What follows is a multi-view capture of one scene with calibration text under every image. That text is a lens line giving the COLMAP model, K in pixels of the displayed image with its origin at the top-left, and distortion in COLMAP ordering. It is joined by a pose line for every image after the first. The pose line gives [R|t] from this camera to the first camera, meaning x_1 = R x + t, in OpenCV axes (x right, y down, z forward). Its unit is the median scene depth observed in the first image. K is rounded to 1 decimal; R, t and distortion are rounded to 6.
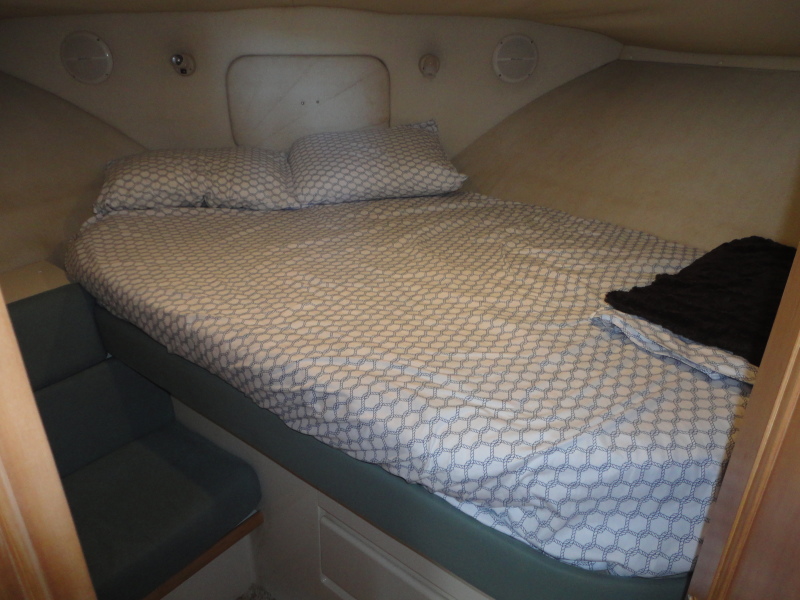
lens RADIAL K [[573.3, 0, 396.5], [0, 573.3, 290.2], [0, 0, 1]] dist [-0.012451, 0.007261]
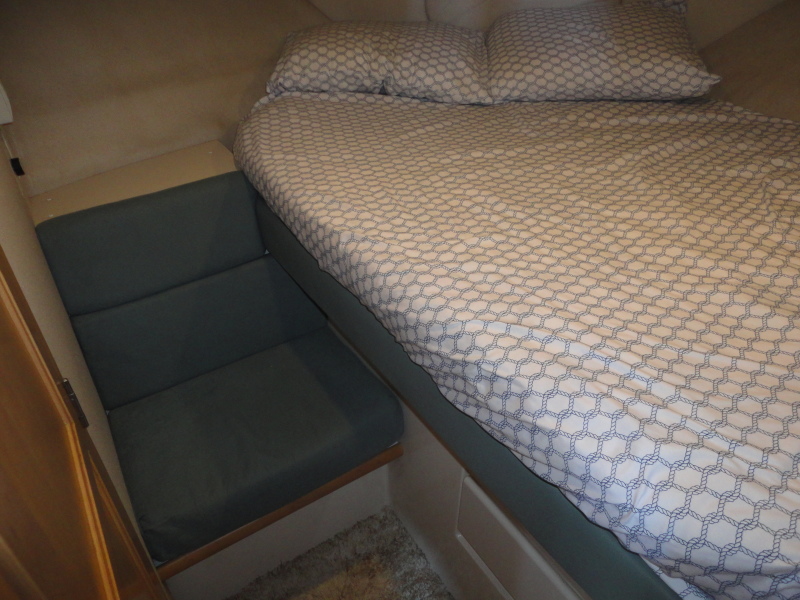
lens RADIAL K [[573.3, 0, 396.5], [0, 573.3, 290.2], [0, 0, 1]] dist [-0.012451, 0.007261]
pose [[0.948427, 0.167884, -0.268887, -0.046347], [-0.115421, 0.972905, 0.200333, -0.046362], [0.295234, -0.158966, 0.942107, 0.202117]]
